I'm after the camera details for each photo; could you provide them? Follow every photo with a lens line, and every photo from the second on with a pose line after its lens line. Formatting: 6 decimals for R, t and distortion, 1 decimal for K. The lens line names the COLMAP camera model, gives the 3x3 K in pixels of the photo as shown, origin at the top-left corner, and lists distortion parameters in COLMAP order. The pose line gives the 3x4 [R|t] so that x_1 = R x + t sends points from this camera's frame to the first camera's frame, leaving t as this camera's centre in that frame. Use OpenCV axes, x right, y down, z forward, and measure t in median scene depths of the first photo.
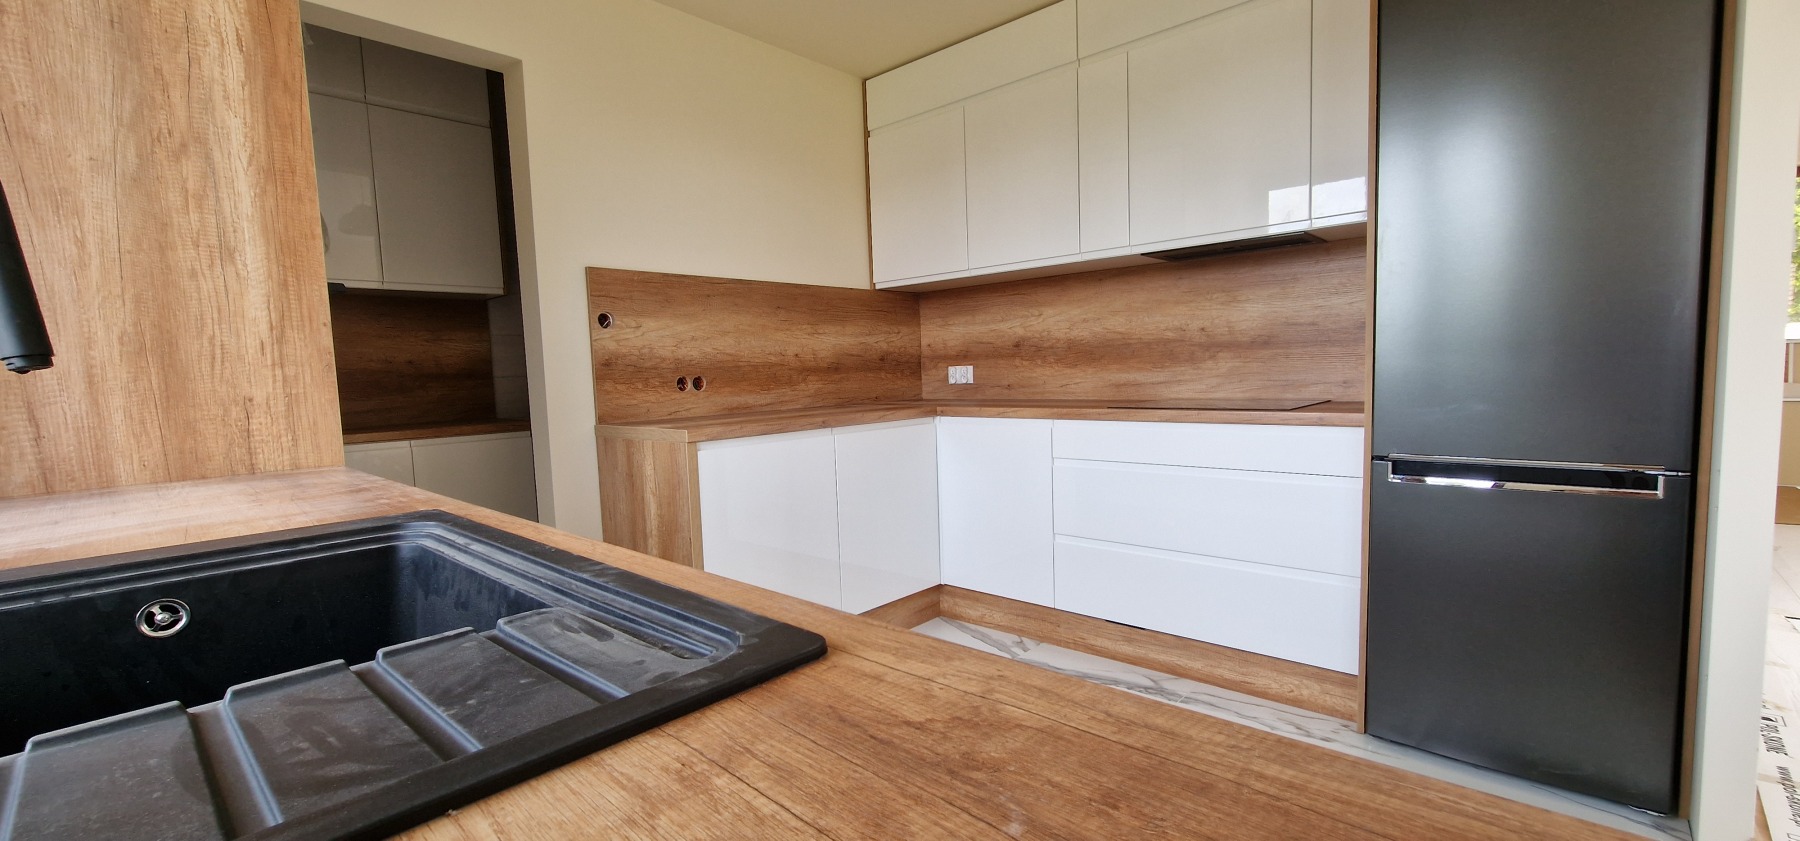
lens RADIAL K [[740.0, 0, 910.7], [0, 740.0, 431.0], [0, 0, 1]] dist [-0.000804, 0.000426]
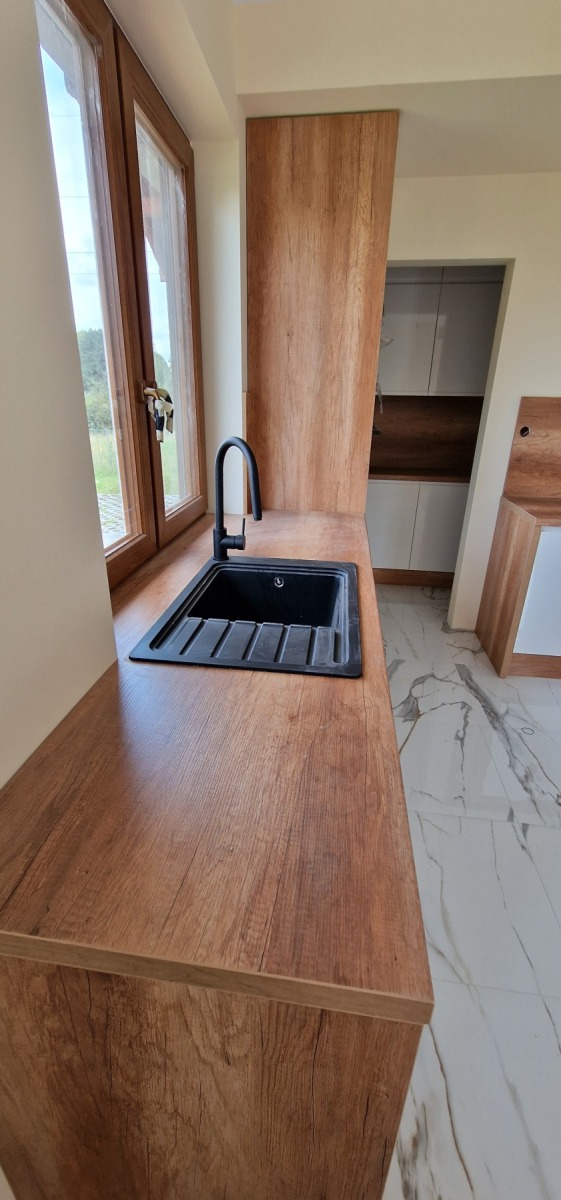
lens RADIAL K [[493.4, 0, 272.1], [0, 493.4, 605.5], [0, 0, 1]] dist [-0.000804, 0.000426]
pose [[0.561902, 0.362739, -0.743429, 0.193810], [-0.102711, 0.922365, 0.372415, -0.129568], [0.820803, -0.132902, 0.555536, -0.092101]]
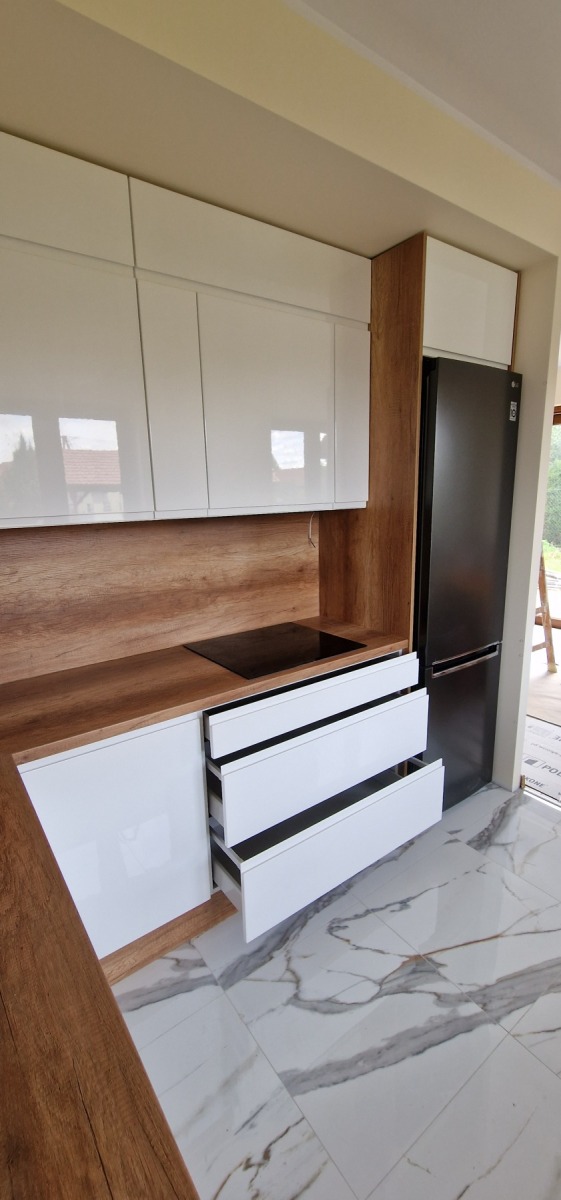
lens RADIAL K [[493.4, 0, 275.0], [0, 493.4, 606.7], [0, 0, 1]] dist [-0.000804, 0.000426]
pose [[0.212664, -0.189285, 0.958616, -0.304979], [0.103673, 0.979891, 0.170487, -0.211592], [-0.971610, 0.063126, 0.228011, 0.729140]]
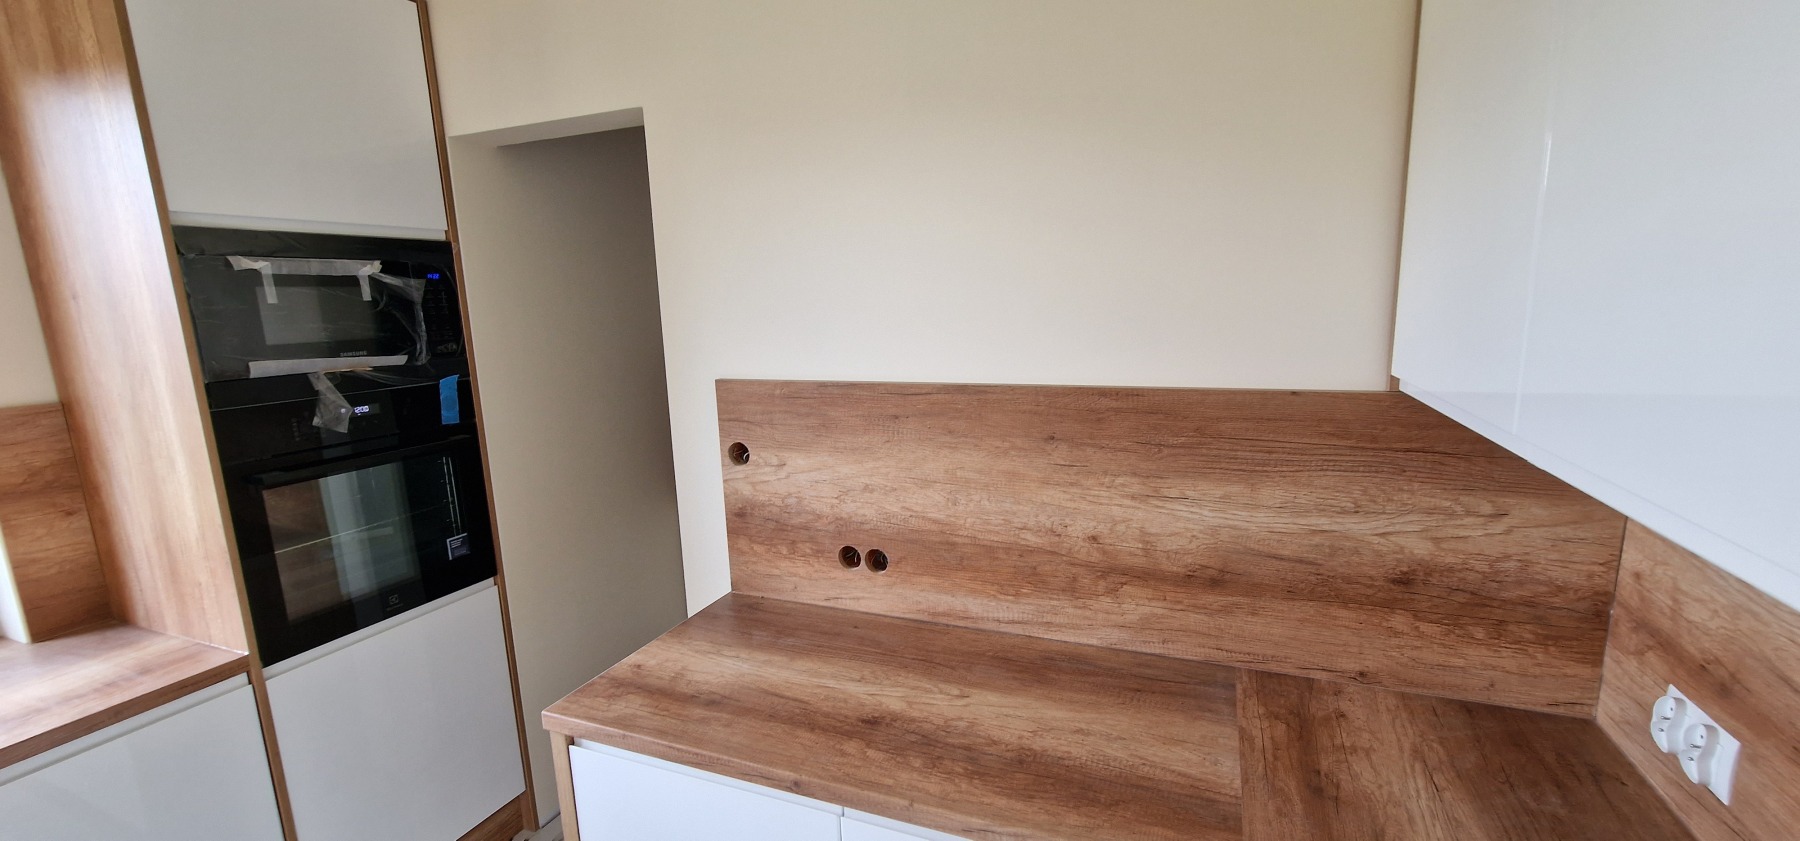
lens RADIAL K [[740.0, 0, 910.5], [0, 740.0, 431.1], [0, 0, 1]] dist [-0.000804, 0.000426]
pose [[0.336468, 0.193729, -0.921552, 0.250966], [-0.060343, 0.981034, 0.184202, -0.278098], [0.939759, -0.006368, 0.341777, 0.823605]]
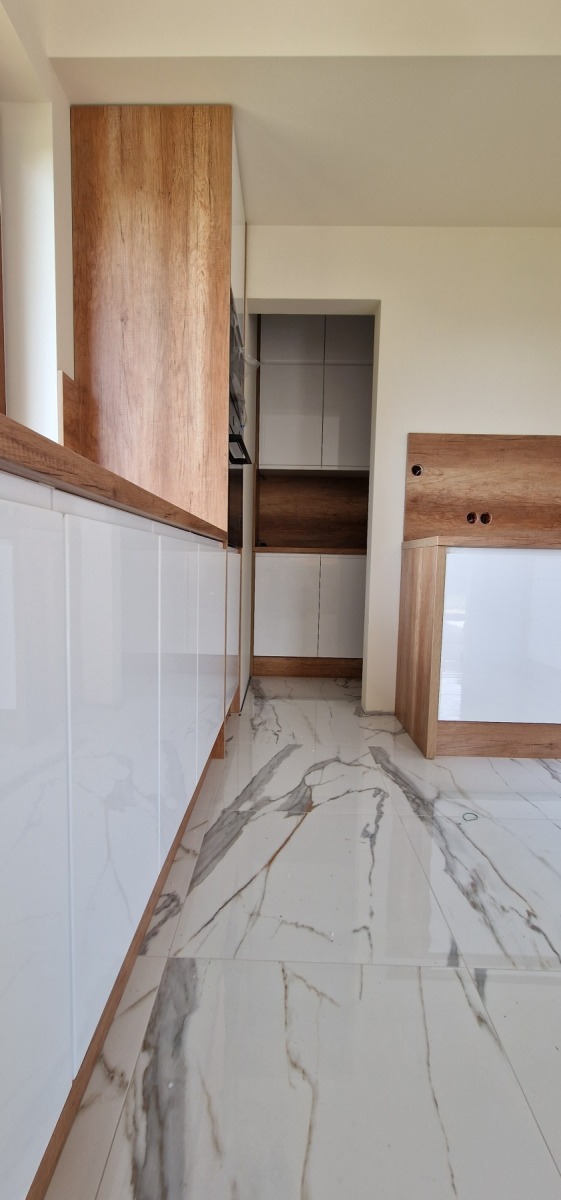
lens RADIAL K [[493.4, 0, 271.5], [0, 493.4, 606.5], [0, 0, 1]] dist [-0.000804, 0.000426]
pose [[0.648896, 0.112512, -0.752513, 0.141123], [-0.106494, 0.992701, 0.056593, 0.081526], [0.753388, 0.043415, 0.656142, 0.149980]]
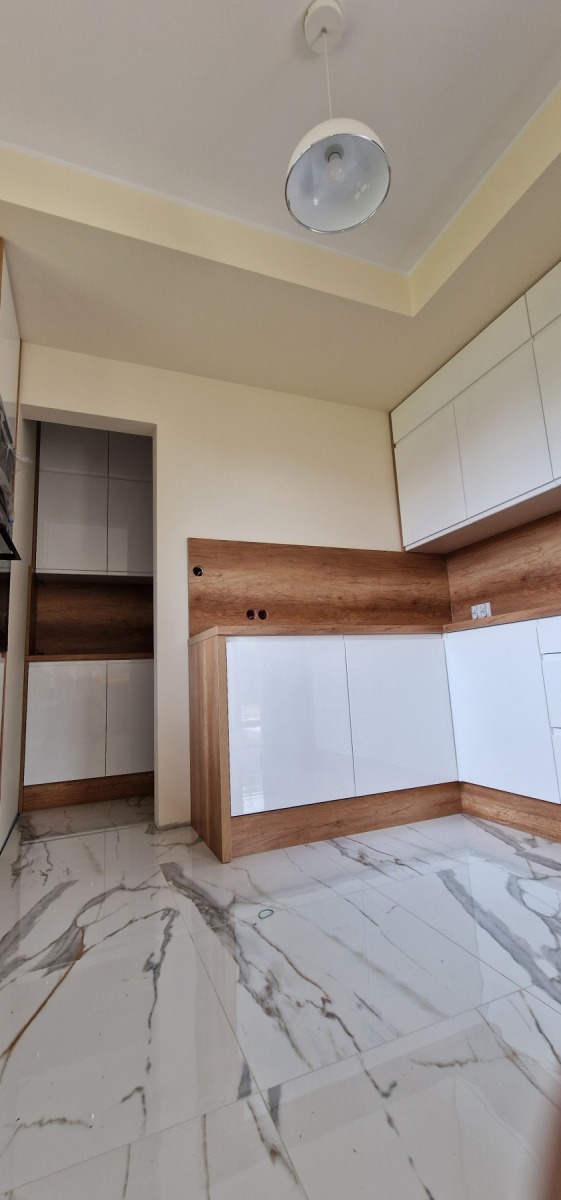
lens RADIAL K [[493.4, 0, 286.3], [0, 493.4, 594.6], [0, 0, 1]] dist [-0.000804, 0.000426]
pose [[0.901162, -0.087216, -0.424619, 0.161533], [-0.016213, 0.972084, -0.234074, 0.120134], [0.433180, 0.217823, 0.874590, 0.178982]]
